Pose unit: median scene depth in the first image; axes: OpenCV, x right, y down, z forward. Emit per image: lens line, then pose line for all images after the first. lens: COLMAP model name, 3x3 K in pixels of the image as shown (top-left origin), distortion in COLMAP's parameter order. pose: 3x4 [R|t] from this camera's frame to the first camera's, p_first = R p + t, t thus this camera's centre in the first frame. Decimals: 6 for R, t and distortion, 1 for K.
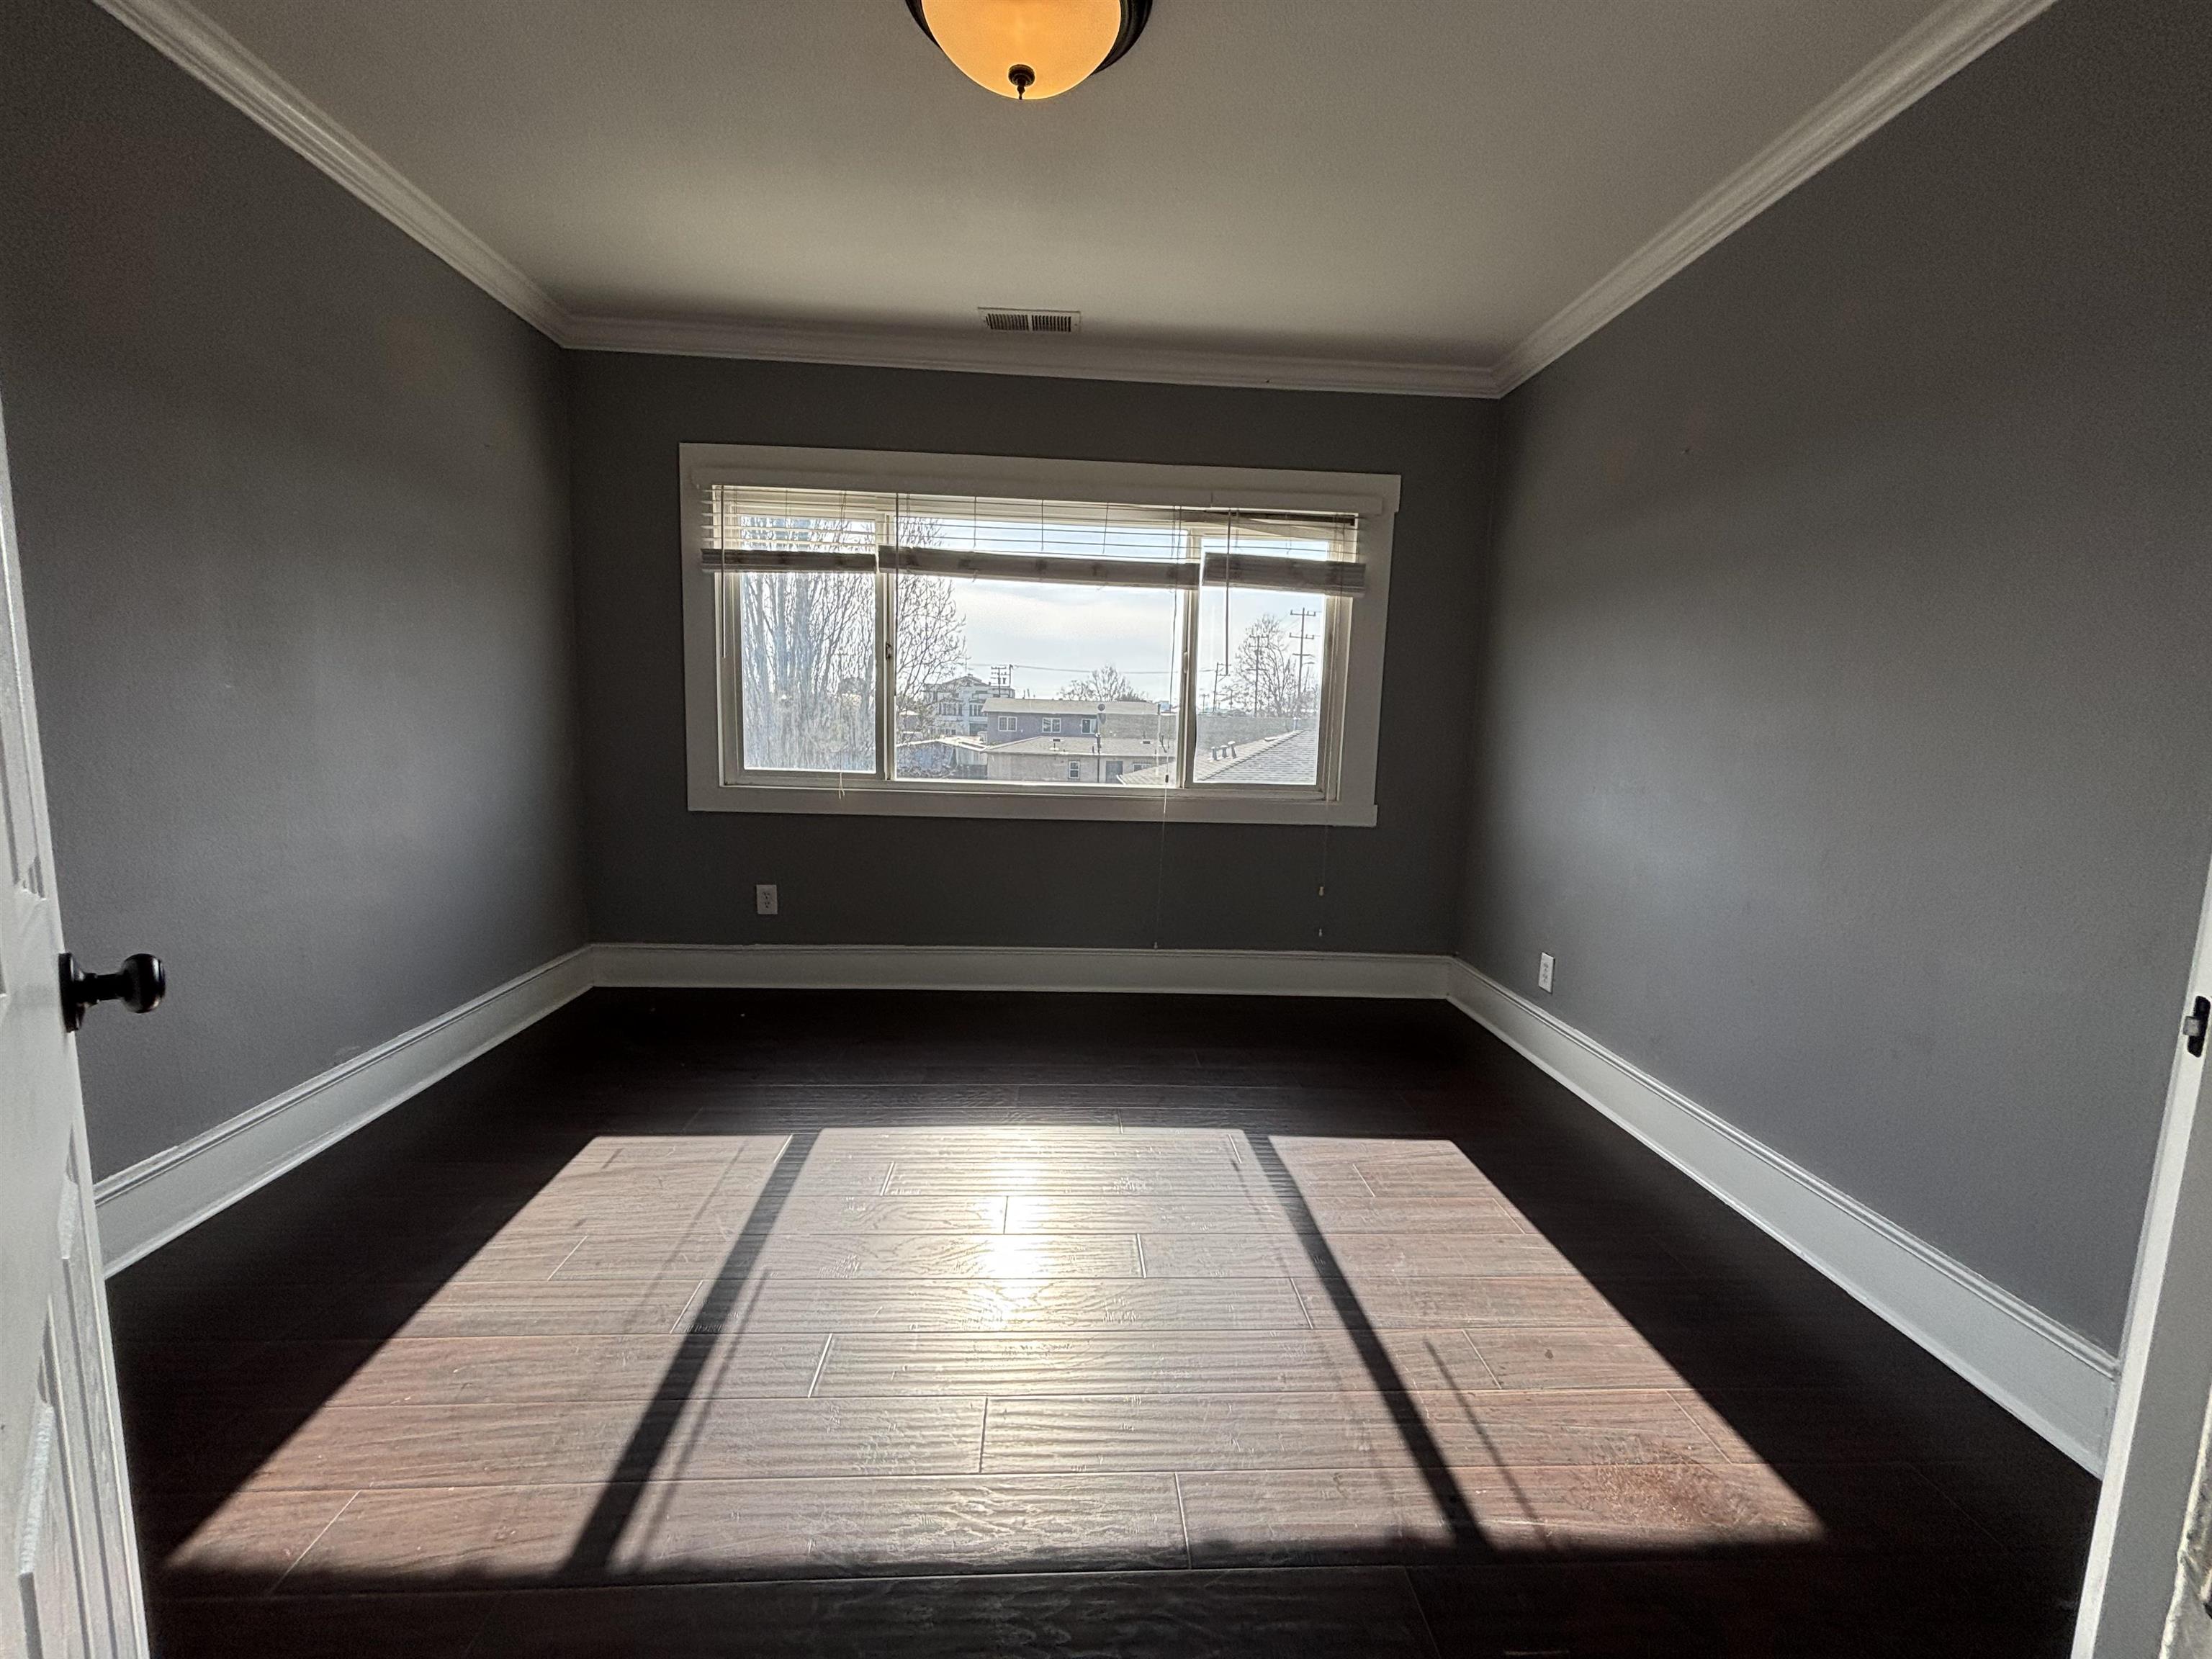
lens RADIAL K [[901.4, 0, 1105.4], [0, 901.4, 827.5], [0, 0, 1]] dist [0.003937, -0.001545]
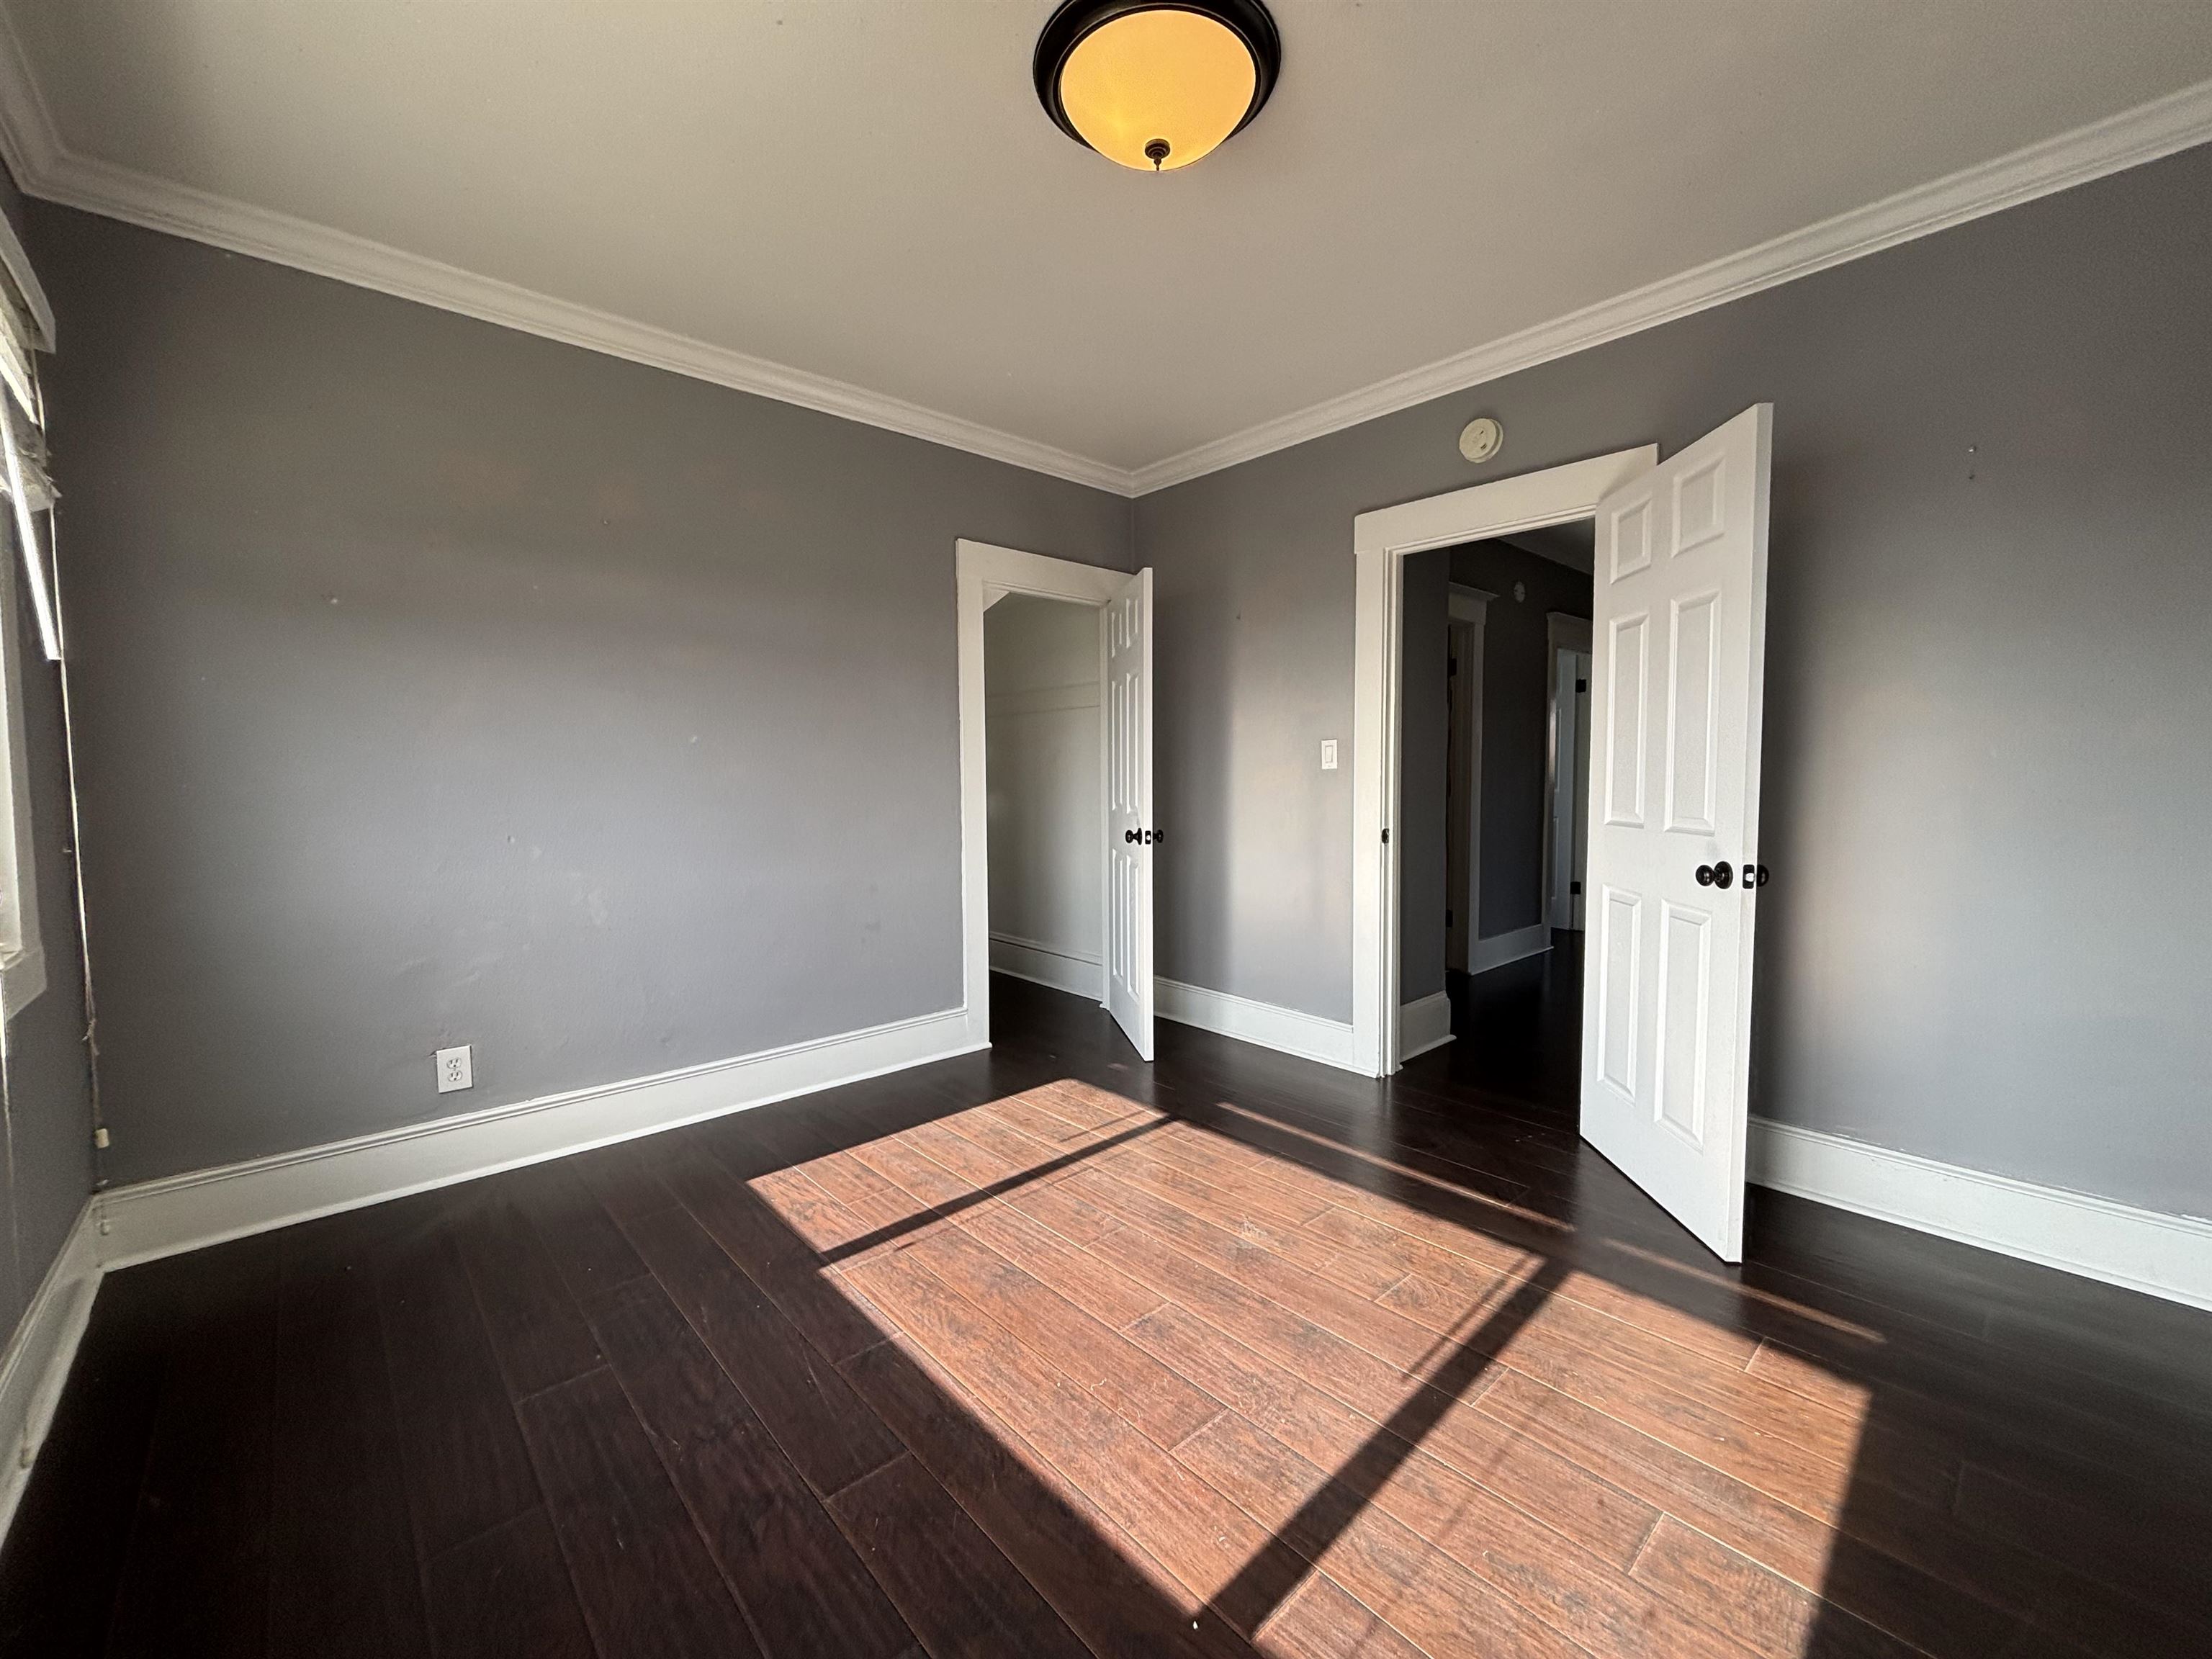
lens RADIAL K [[901.4, 0, 1115.6], [0, 901.4, 828.2], [0, 0, 1]] dist [0.003937, -0.001545]
pose [[-0.641153, -0.070090, 0.764206, -0.909342], [0.082765, 0.983697, 0.159659, -0.242532], [-0.762937, 0.165615, -0.624899, 1.821741]]
